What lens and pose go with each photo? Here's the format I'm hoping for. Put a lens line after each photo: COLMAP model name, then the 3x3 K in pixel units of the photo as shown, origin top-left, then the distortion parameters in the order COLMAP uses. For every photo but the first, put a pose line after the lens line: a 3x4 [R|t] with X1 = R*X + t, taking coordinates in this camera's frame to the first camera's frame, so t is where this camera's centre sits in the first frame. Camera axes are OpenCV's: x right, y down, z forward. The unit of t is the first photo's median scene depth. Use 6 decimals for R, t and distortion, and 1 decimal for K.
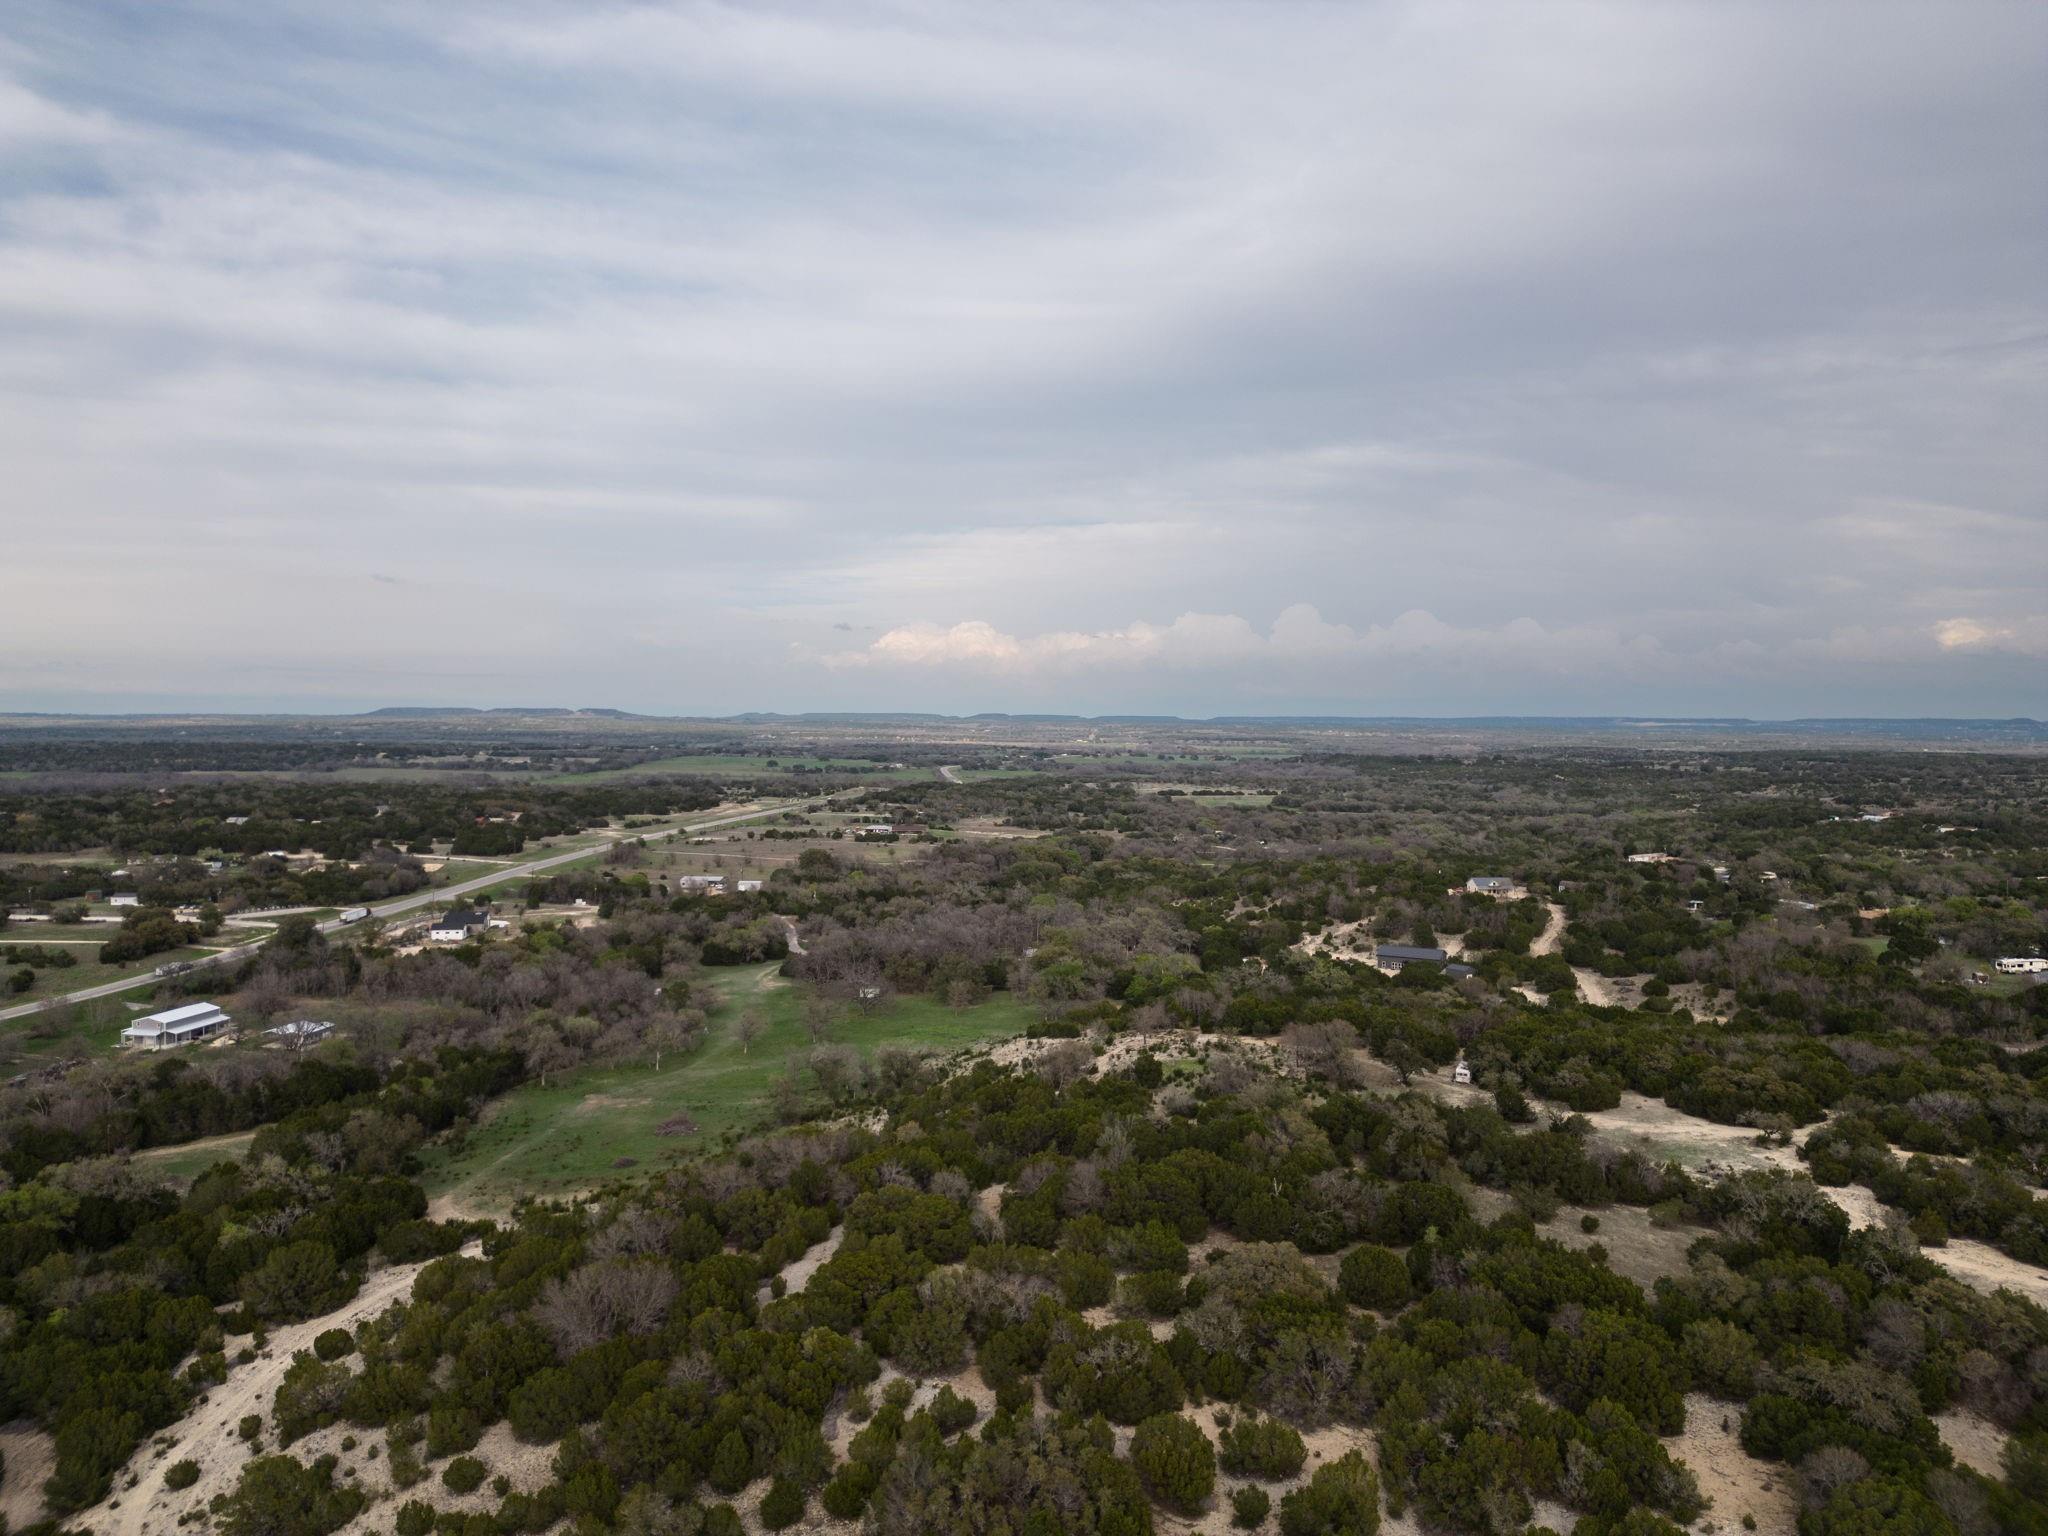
lens RADIAL K [[1389.7, 0, 1021.9], [0, 1389.7, 773.4], [0, 0, 1]] dist [0.071429, -0.060249]
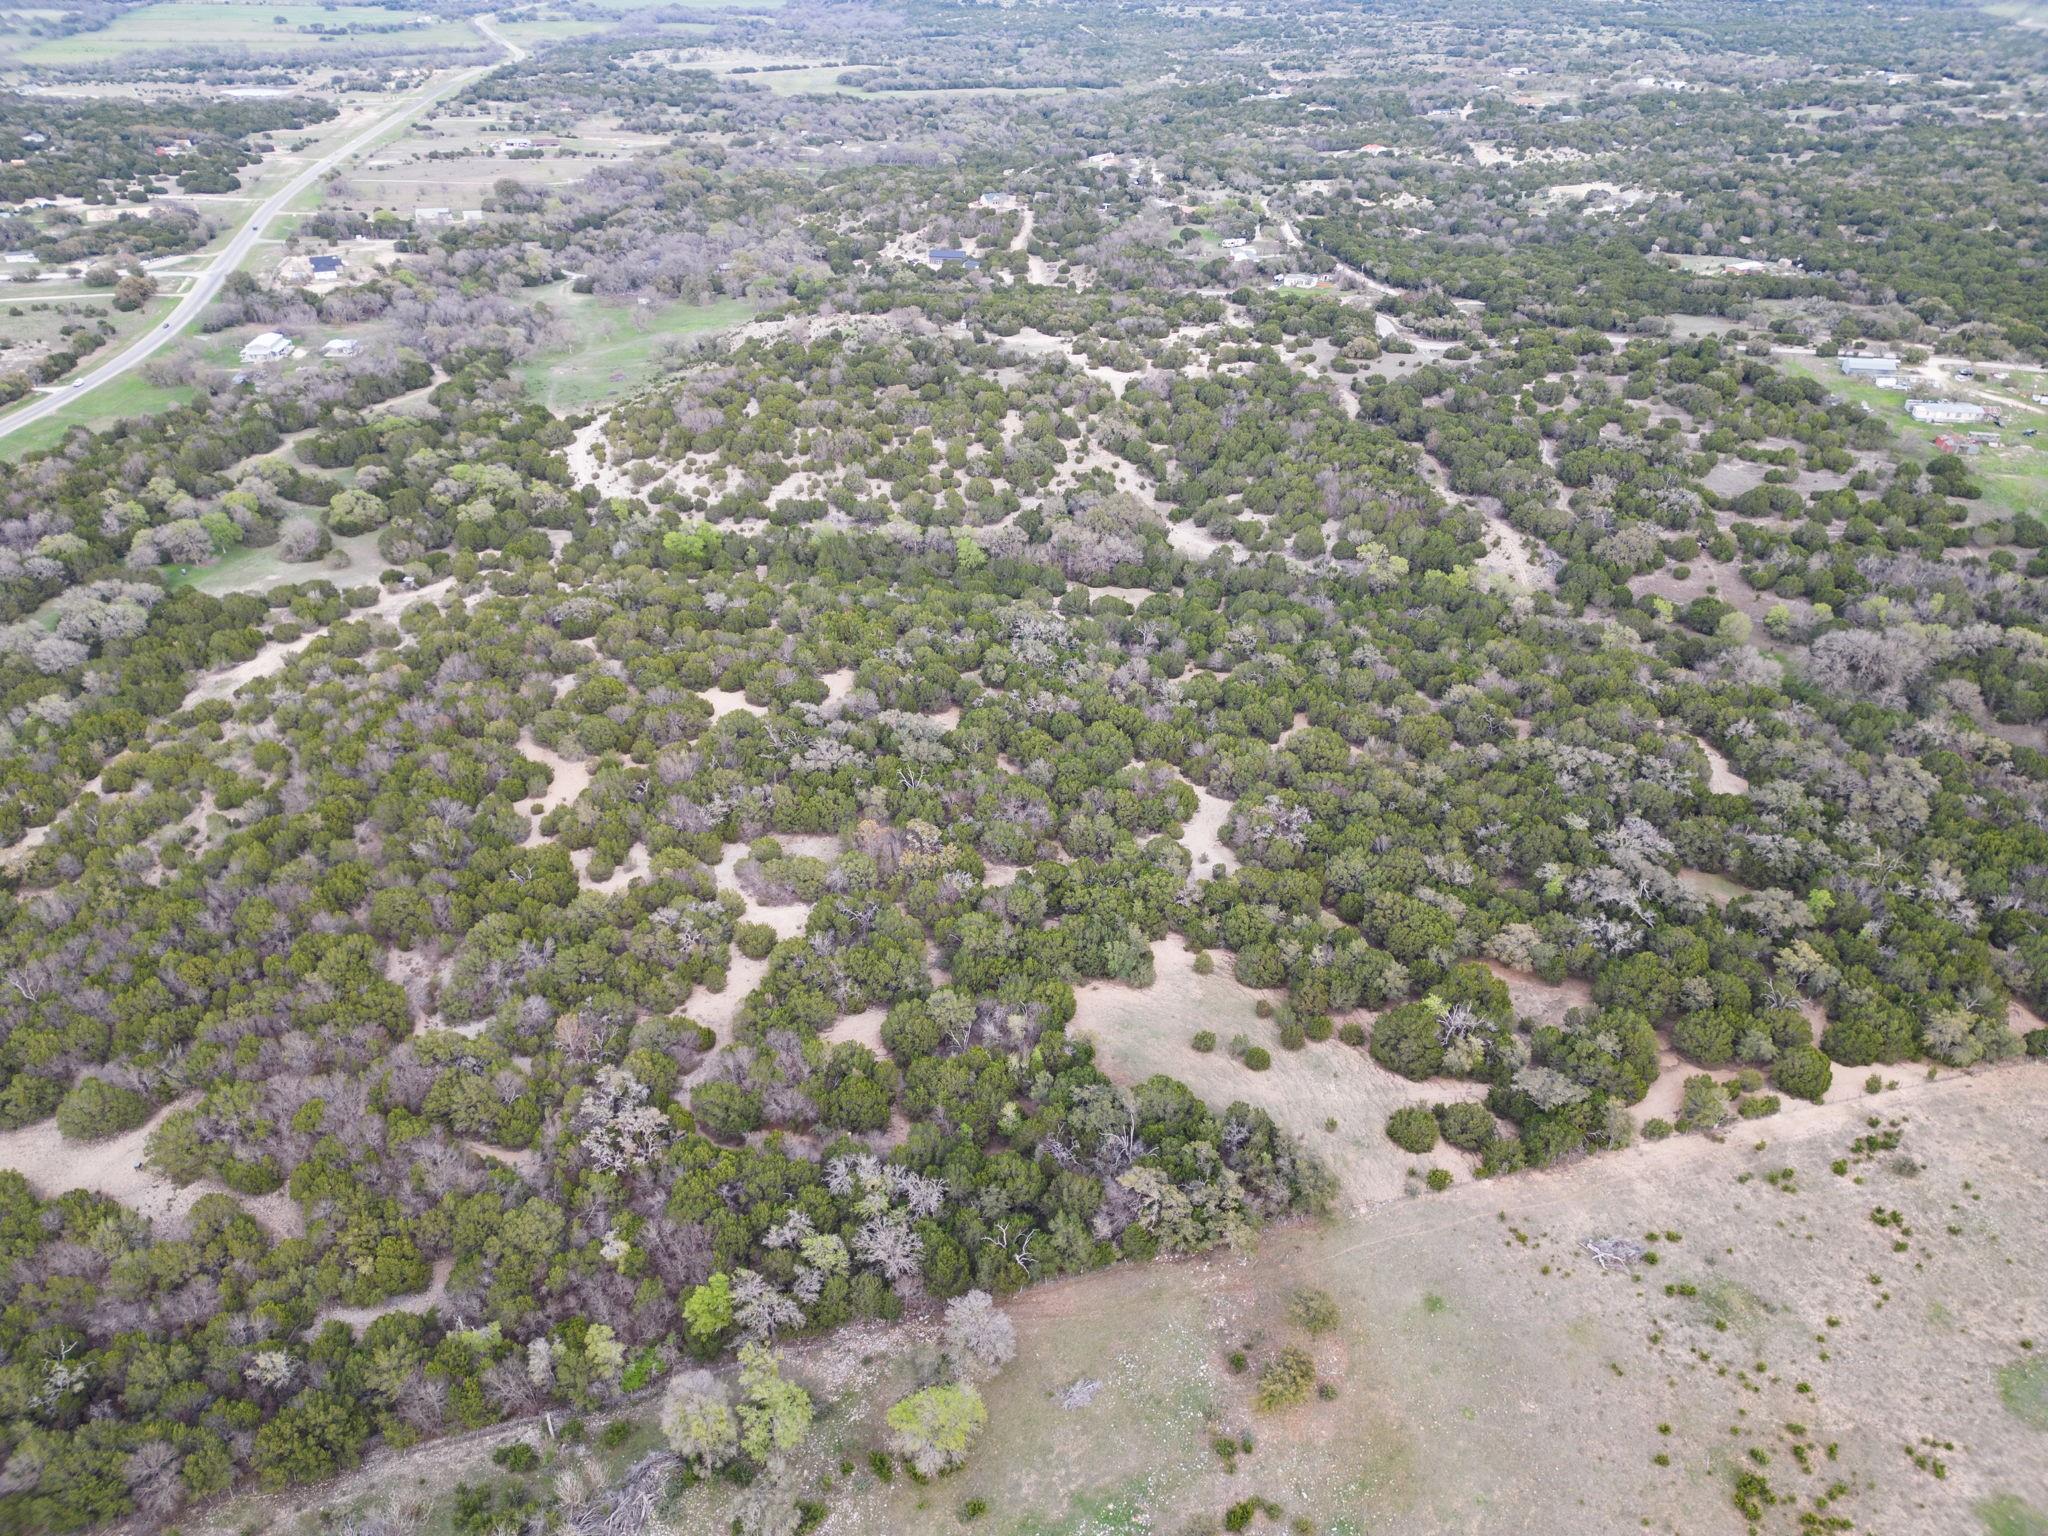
lens RADIAL K [[1389.7, 0, 1014.1], [0, 1389.7, 751.5], [0, 0, 1]] dist [0.071429, -0.060249]
pose [[0.953974, -0.159482, 0.253965, -0.203579], [0.016707, 0.873815, 0.485971, -0.192239], [-0.299422, -0.459360, 0.836262, -0.845378]]
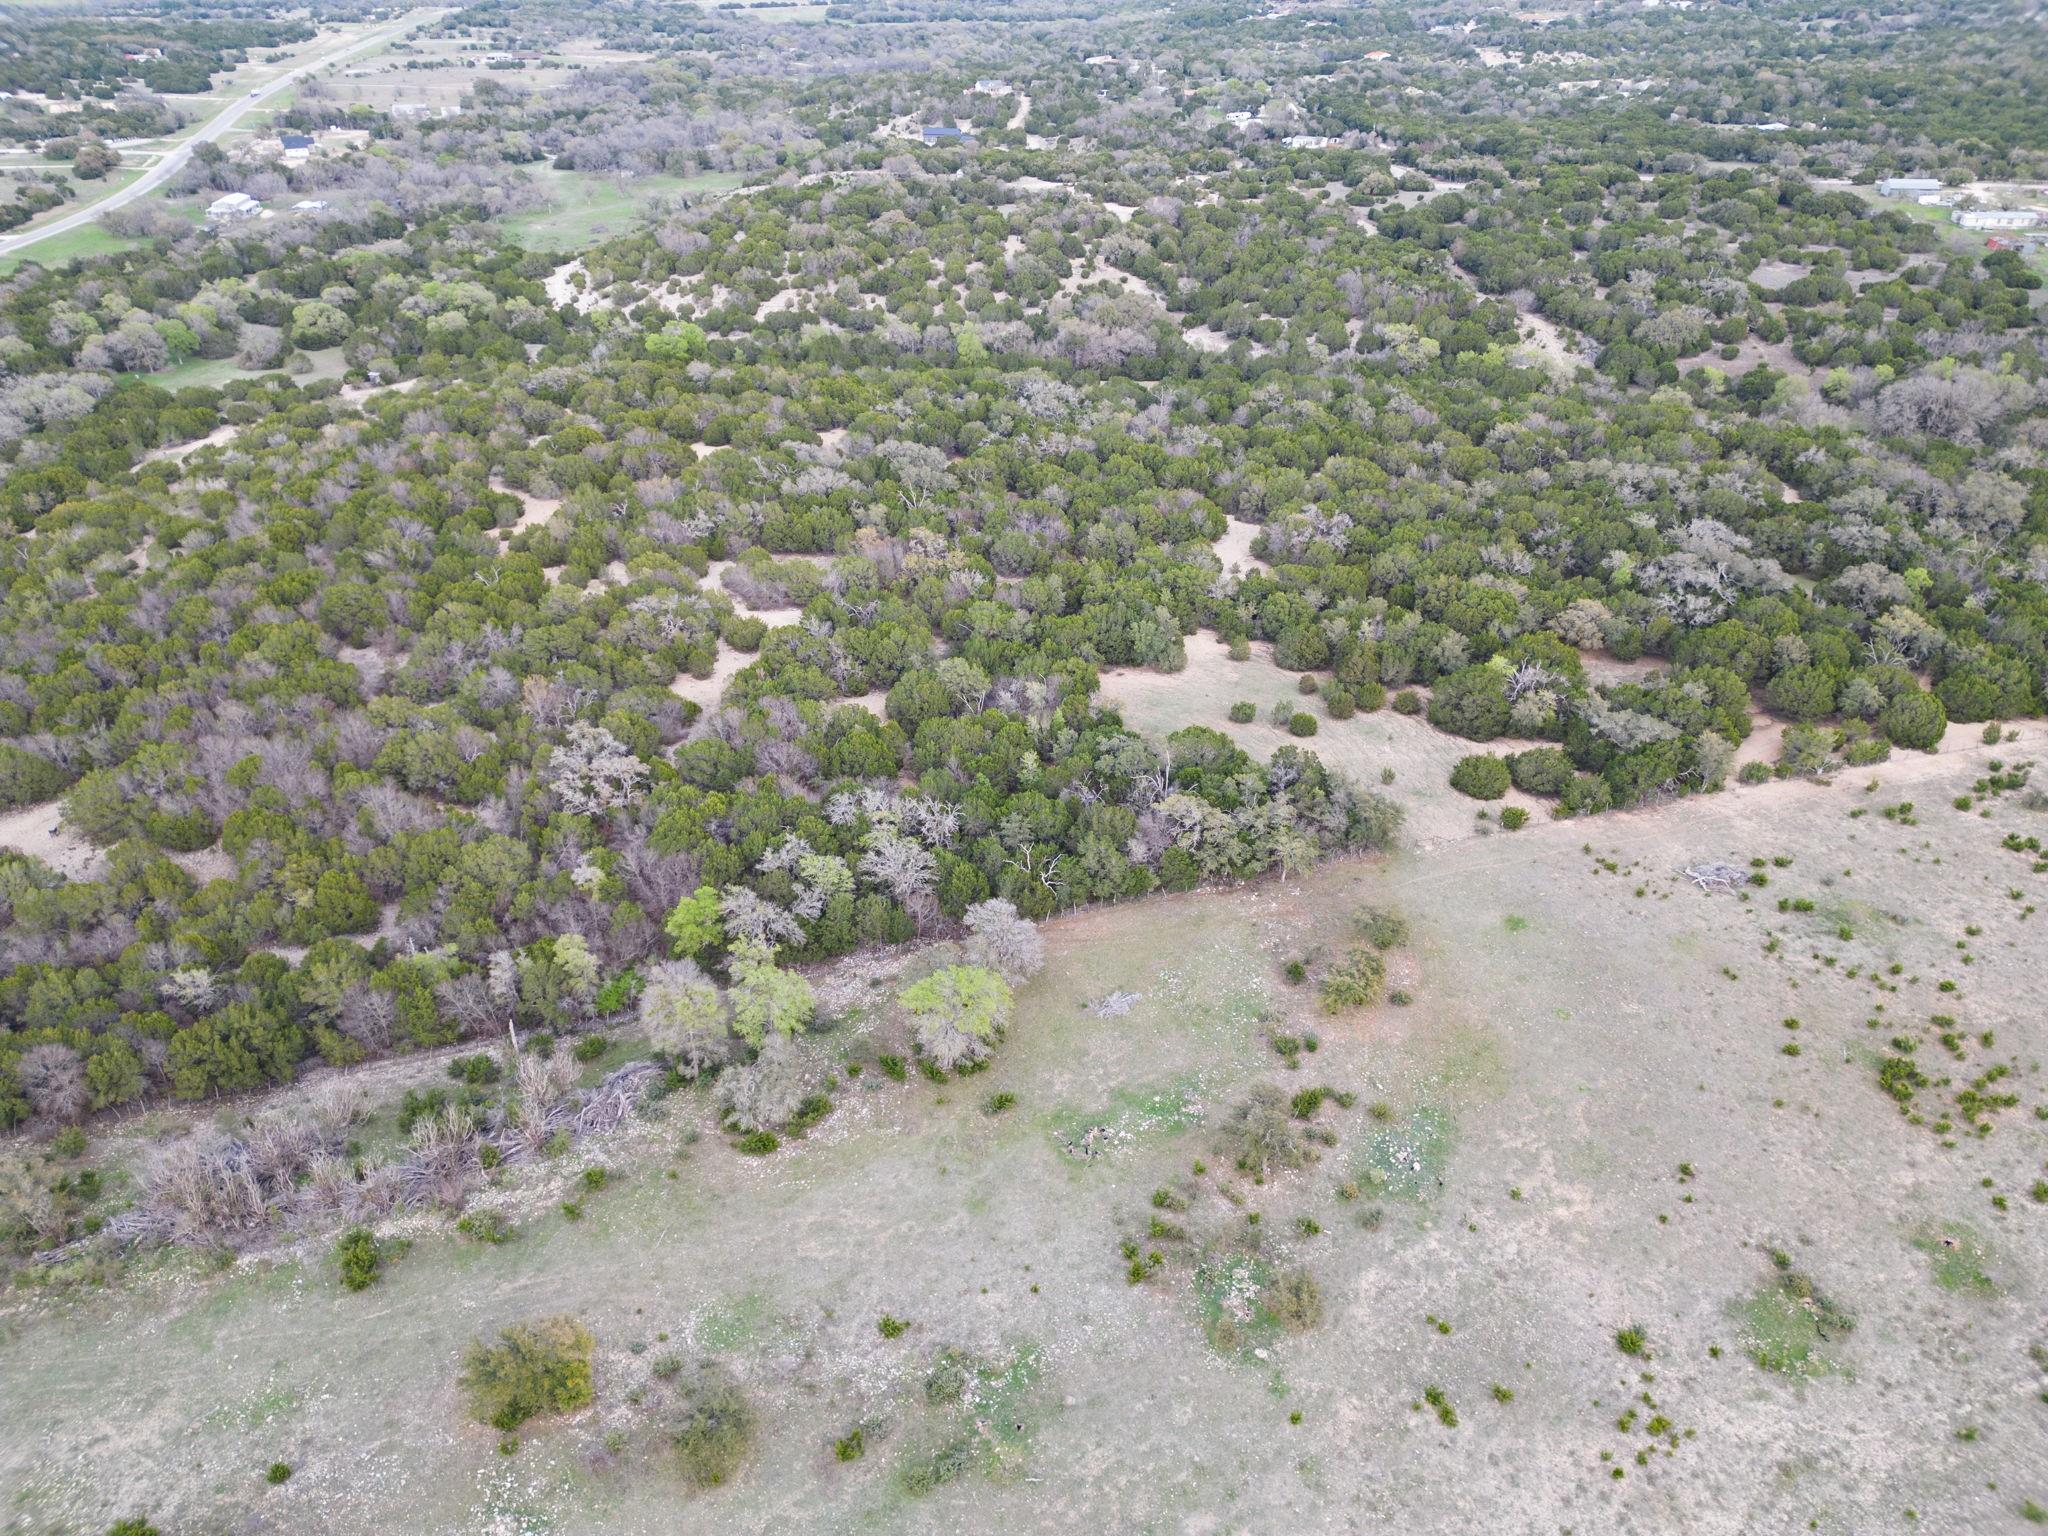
lens RADIAL K [[1389.7, 0, 1014.4], [0, 1389.7, 751.9], [0, 0, 1]] dist [0.071429, -0.060249]
pose [[0.951750, -0.169214, 0.256006, -0.217208], [0.022567, 0.870570, 0.491528, -0.057882], [-0.306044, -0.462034, 0.832383, -0.854114]]
